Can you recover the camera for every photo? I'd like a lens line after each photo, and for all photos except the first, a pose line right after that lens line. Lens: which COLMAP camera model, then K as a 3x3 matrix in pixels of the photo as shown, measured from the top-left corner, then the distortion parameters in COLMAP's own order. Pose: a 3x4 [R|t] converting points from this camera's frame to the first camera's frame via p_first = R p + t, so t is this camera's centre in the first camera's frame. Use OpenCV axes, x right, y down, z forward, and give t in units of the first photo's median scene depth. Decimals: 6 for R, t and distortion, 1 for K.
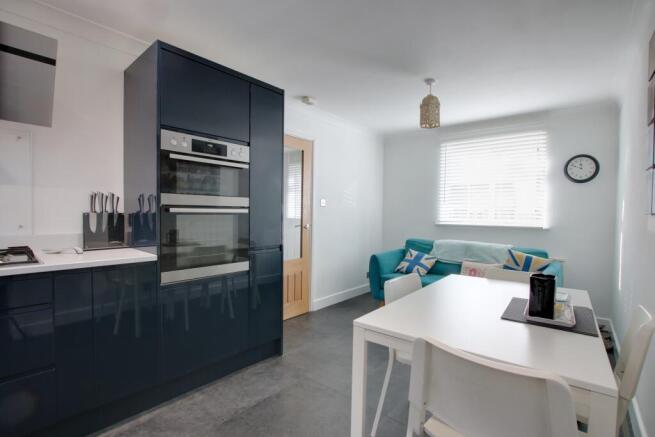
lens RADIAL K [[303.7, 0, 331.0], [0, 303.7, 222.1], [0, 0, 1]] dist [-0.028365, 0.000864]
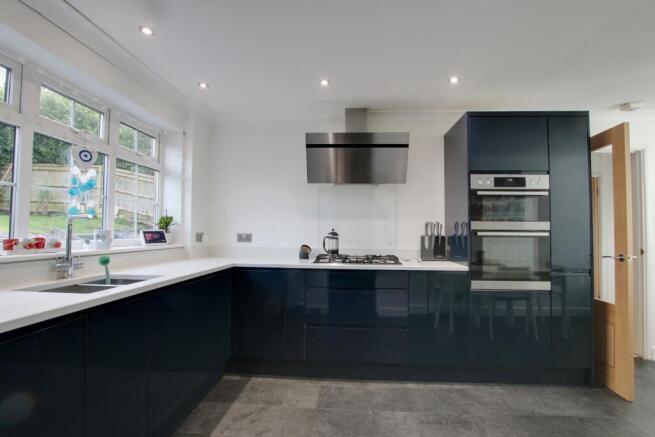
lens RADIAL K [[303.7, 0, 331.0], [0, 303.7, 222.1], [0, 0, 1]] dist [-0.028365, 0.000864]
pose [[0.588785, -0.035201, -0.807523, 0.140979], [-0.027961, 0.997566, -0.063873, 0.010601], [0.807806, 0.060186, 0.586367, -0.269276]]
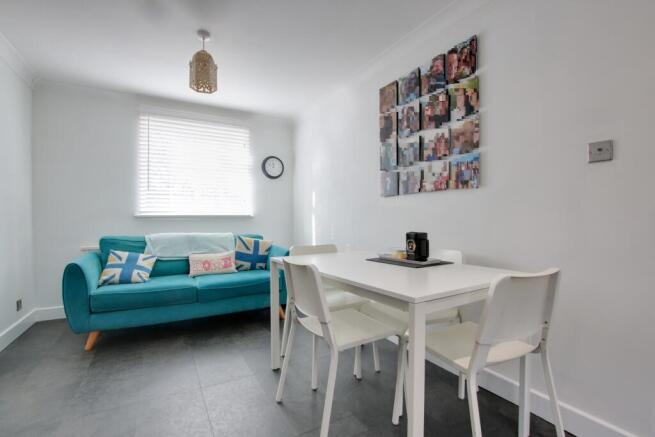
lens RADIAL K [[303.7, 0, 331.0], [0, 303.7, 222.1], [0, 0, 1]] dist [-0.028365, 0.000864]
pose [[0.349798, -0.038388, 0.936038, -0.193735], [0.030973, 0.999088, 0.029399, 0.015000], [-0.936313, 0.018708, 0.350668, 0.228016]]
